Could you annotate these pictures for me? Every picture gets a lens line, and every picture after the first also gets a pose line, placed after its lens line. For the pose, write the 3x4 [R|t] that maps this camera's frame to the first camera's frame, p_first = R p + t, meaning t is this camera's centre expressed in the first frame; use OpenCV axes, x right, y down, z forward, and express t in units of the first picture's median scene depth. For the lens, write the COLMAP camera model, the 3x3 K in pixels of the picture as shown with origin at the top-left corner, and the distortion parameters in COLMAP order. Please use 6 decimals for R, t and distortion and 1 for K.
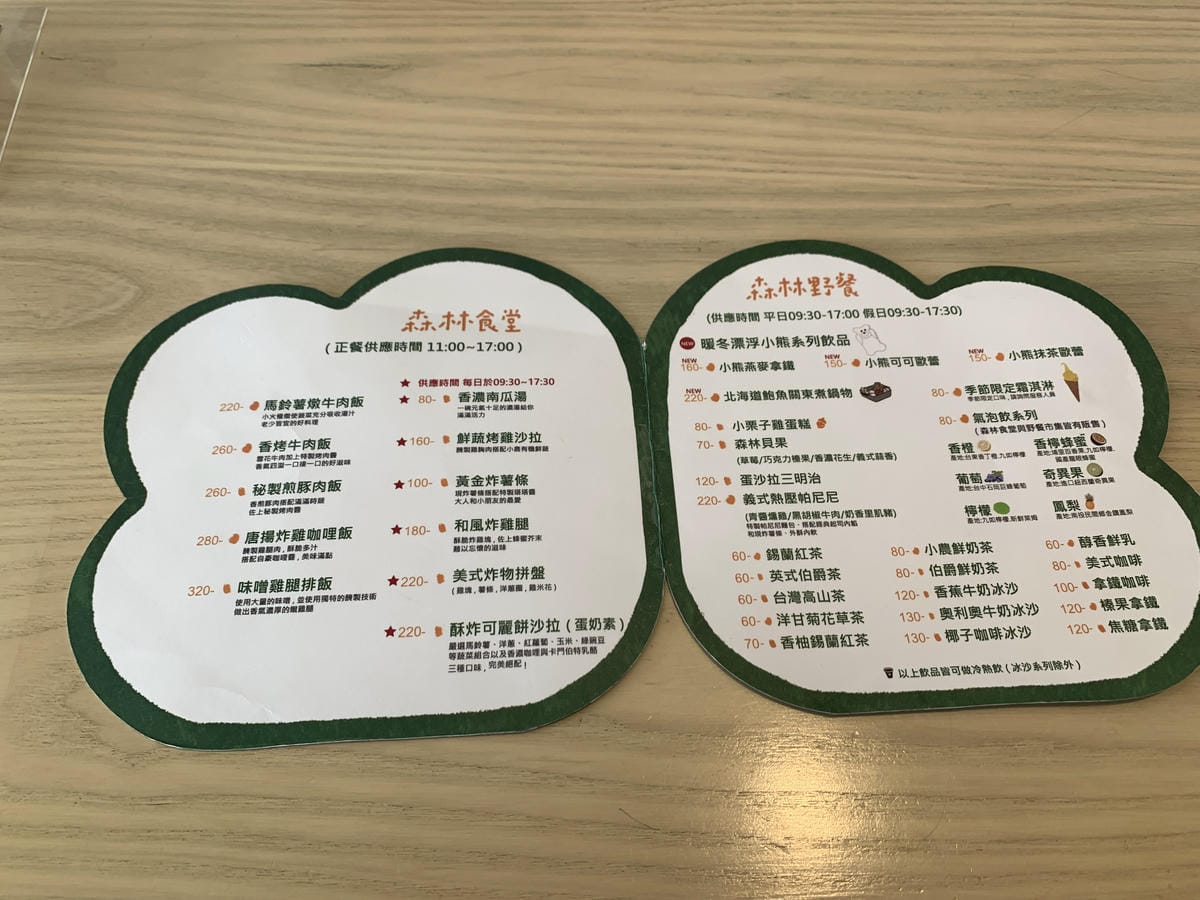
lens RADIAL K [[911.2, 0, 602.3], [0, 911.2, 448.8], [0, 0, 1]] dist [-0.024255, 0.011841]
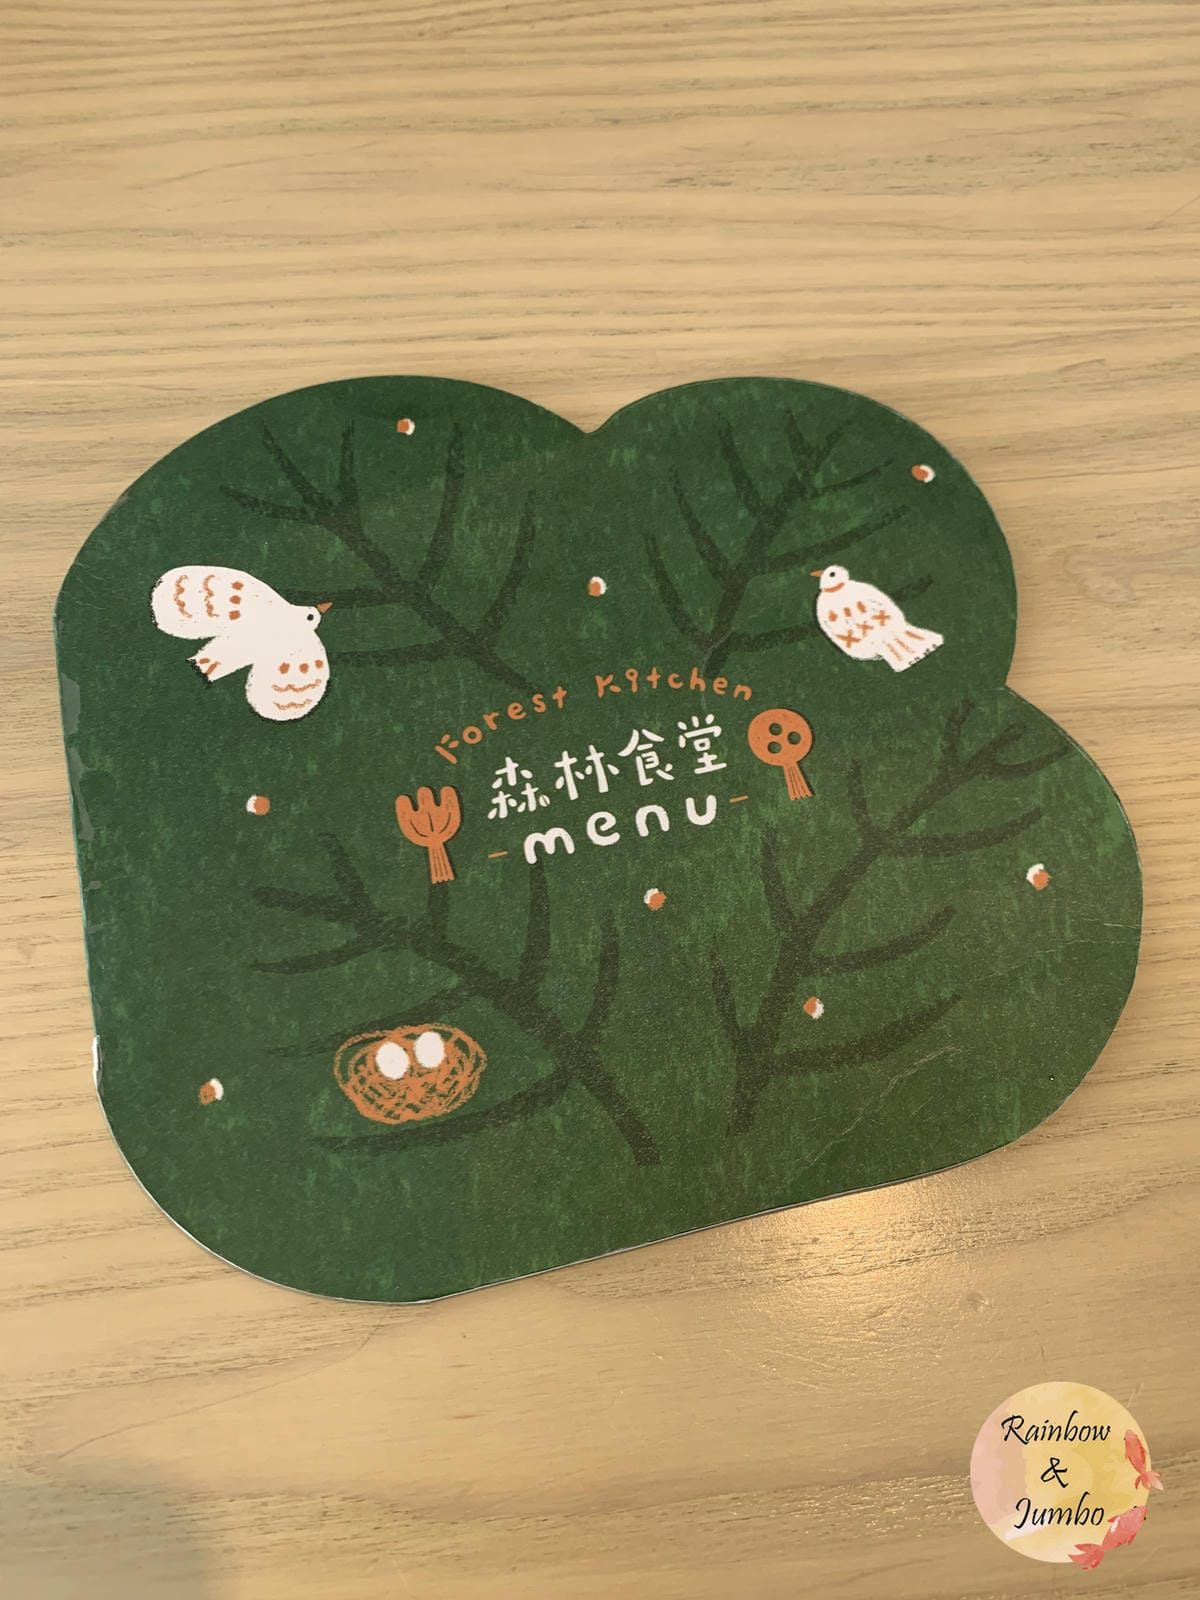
lens RADIAL K [[1215.0, 0, 595.5], [0, 1215.0, 800.4], [0, 0, 1]] dist [-0.024255, 0.011841]
pose [[0.995678, -0.086661, 0.033401, 0.091739], [0.083090, 0.991855, 0.096539, -0.096086], [-0.041495, -0.093346, 0.994769, 0.247221]]
